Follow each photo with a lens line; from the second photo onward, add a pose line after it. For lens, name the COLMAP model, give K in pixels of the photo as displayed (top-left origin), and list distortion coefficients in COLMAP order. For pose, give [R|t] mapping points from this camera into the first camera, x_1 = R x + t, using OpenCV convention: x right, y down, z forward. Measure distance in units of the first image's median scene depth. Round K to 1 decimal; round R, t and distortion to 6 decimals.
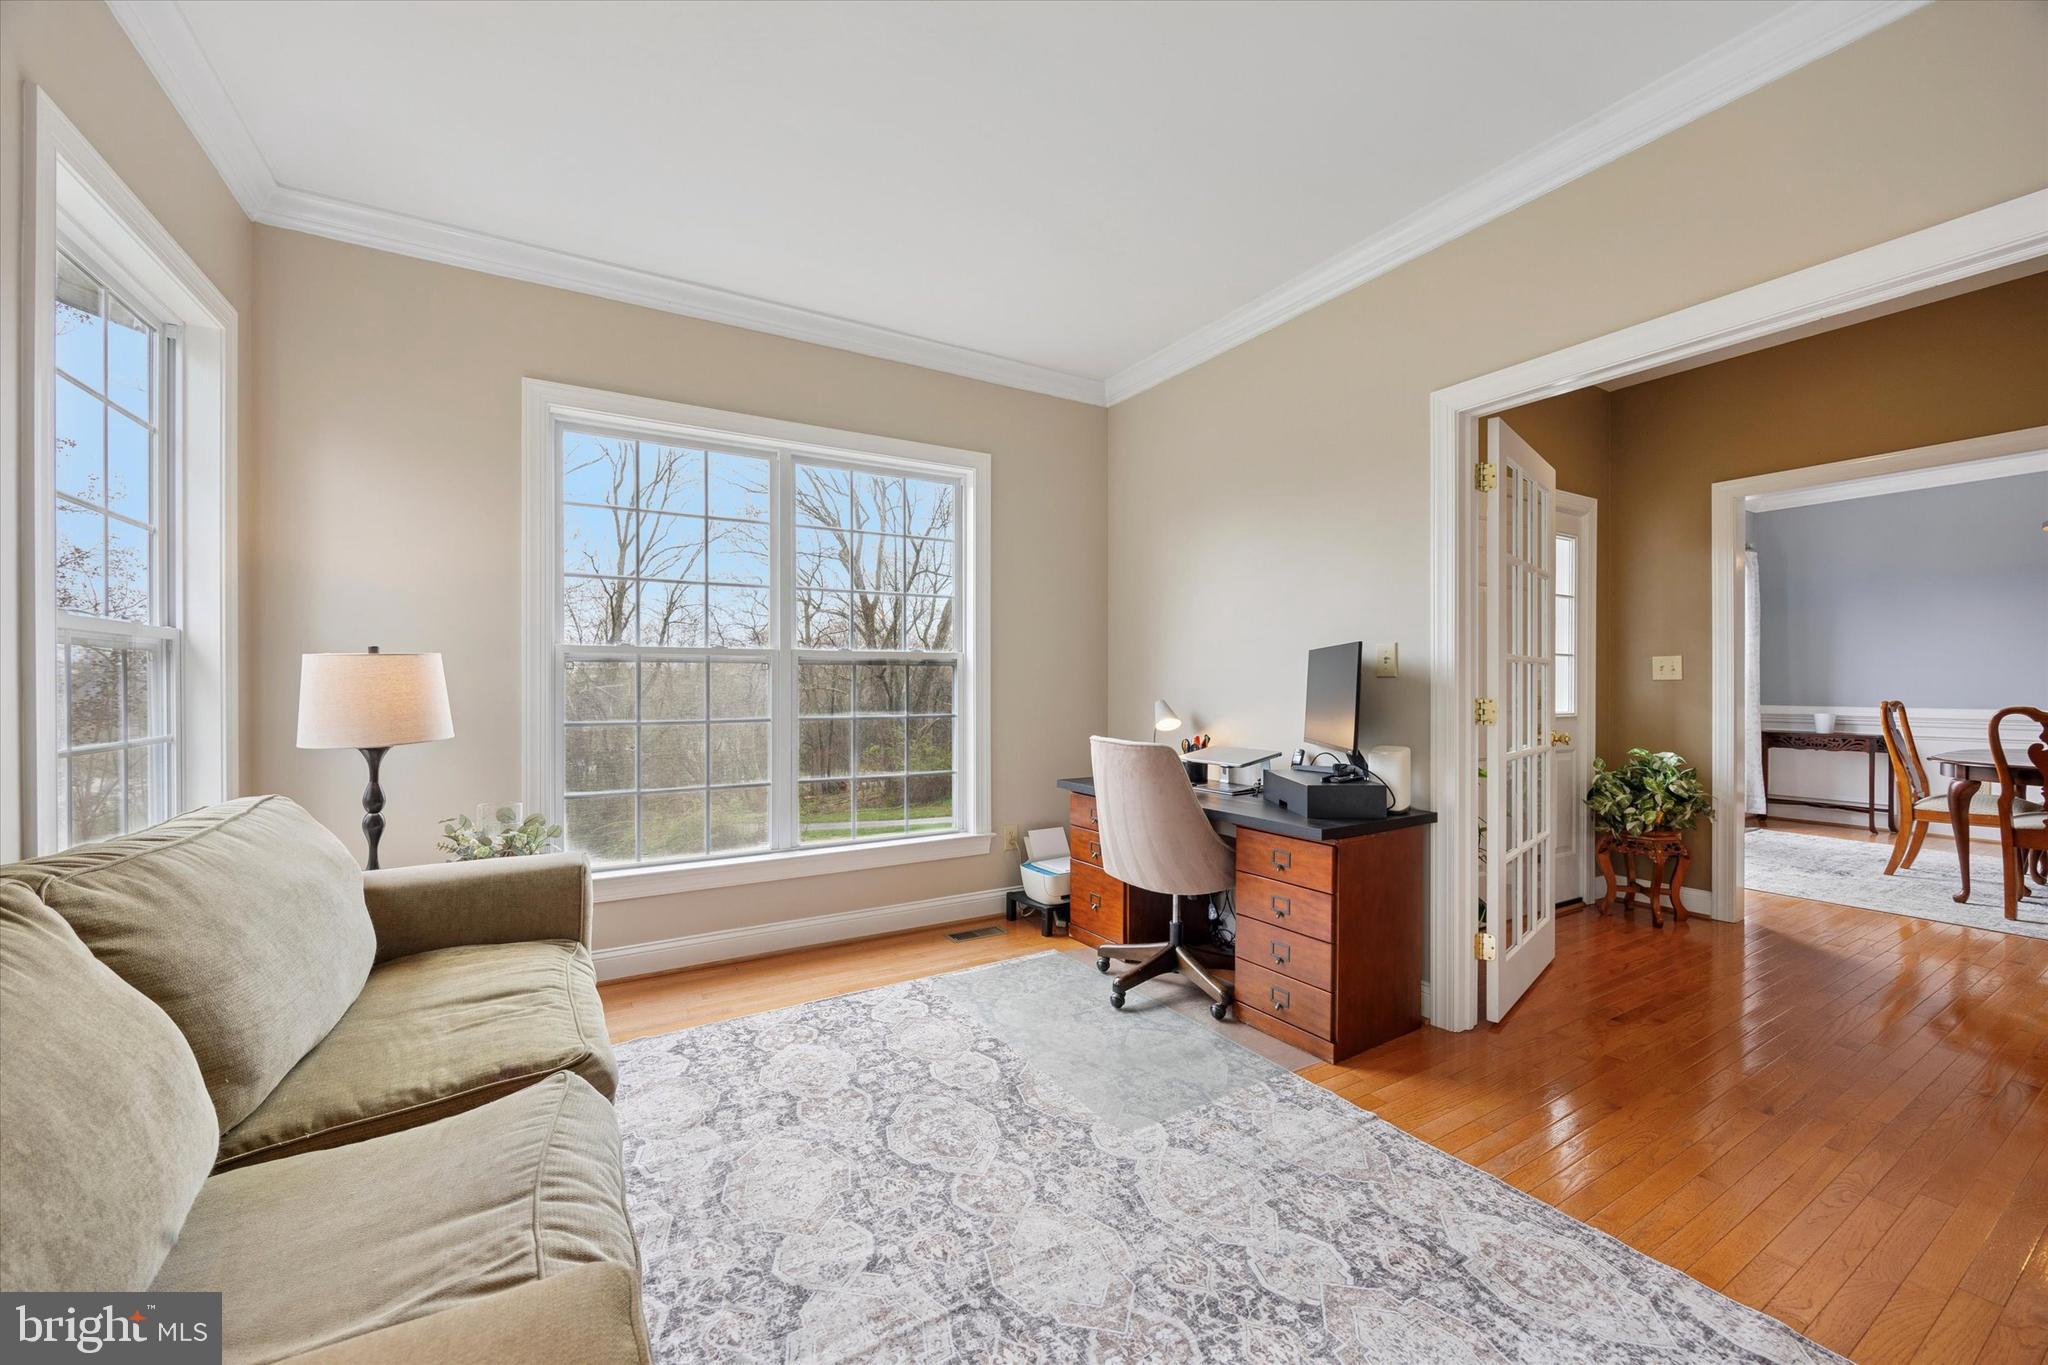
lens RADIAL K [[779.0, 0, 1019.7], [0, 779.0, 685.5], [0, 0, 1]] dist [-0.002117, -0.000058]
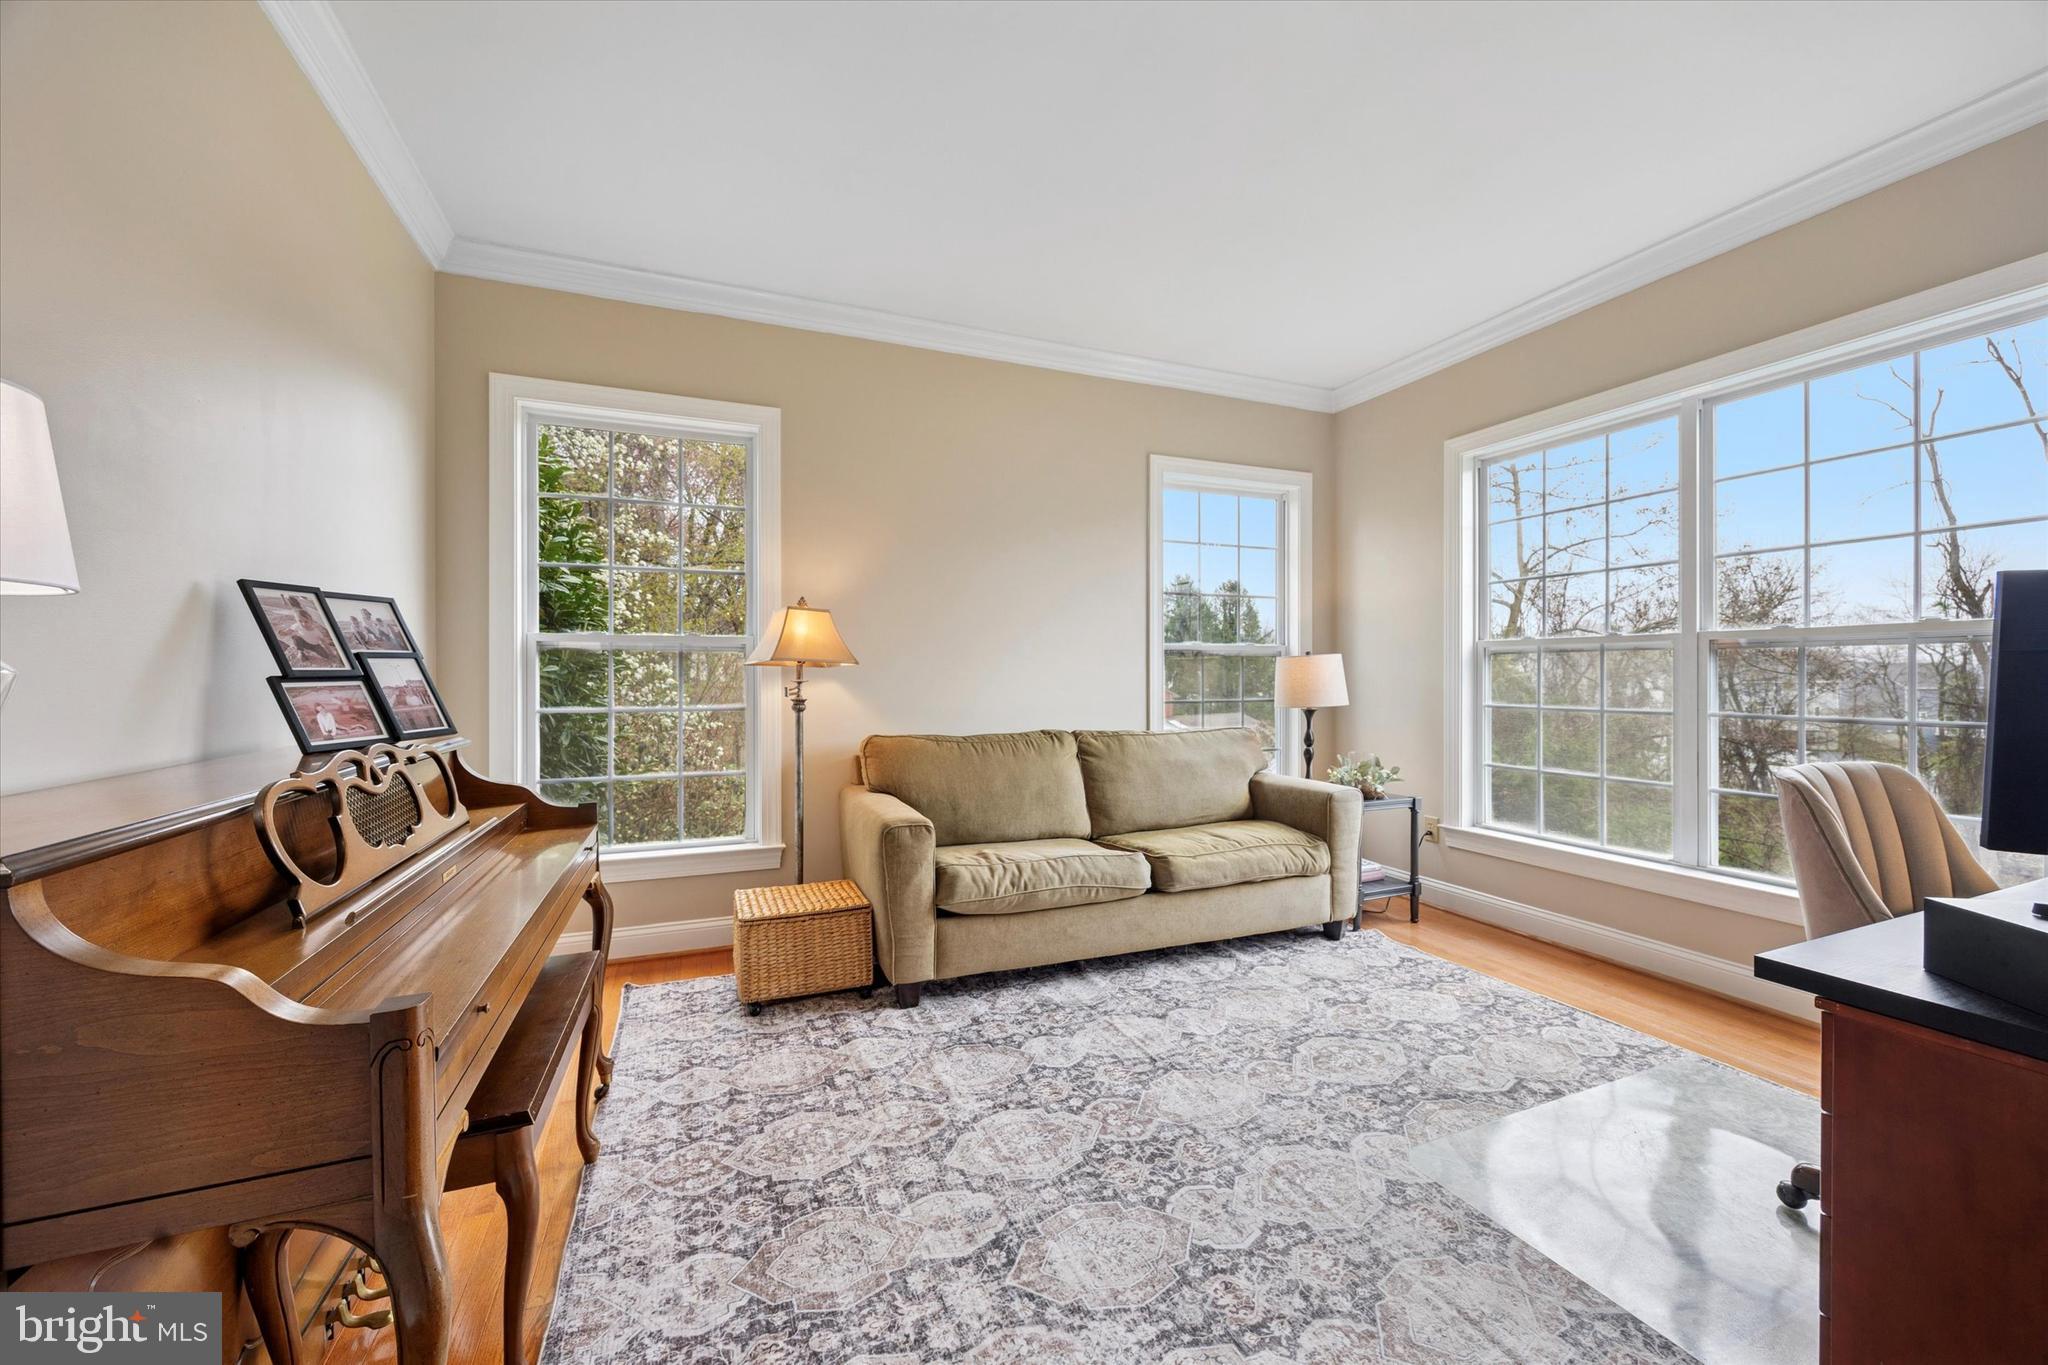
lens RADIAL K [[779.0, 0, 1024.6], [0, 779.0, 678.6], [0, 0, 1]] dist [-0.002117, -0.000058]
pose [[-0.138826, 0.005722, -0.990300, 1.042991], [0.002592, 0.999982, 0.005415, -0.002870], [0.990313, -0.001815, -0.138839, 0.638474]]
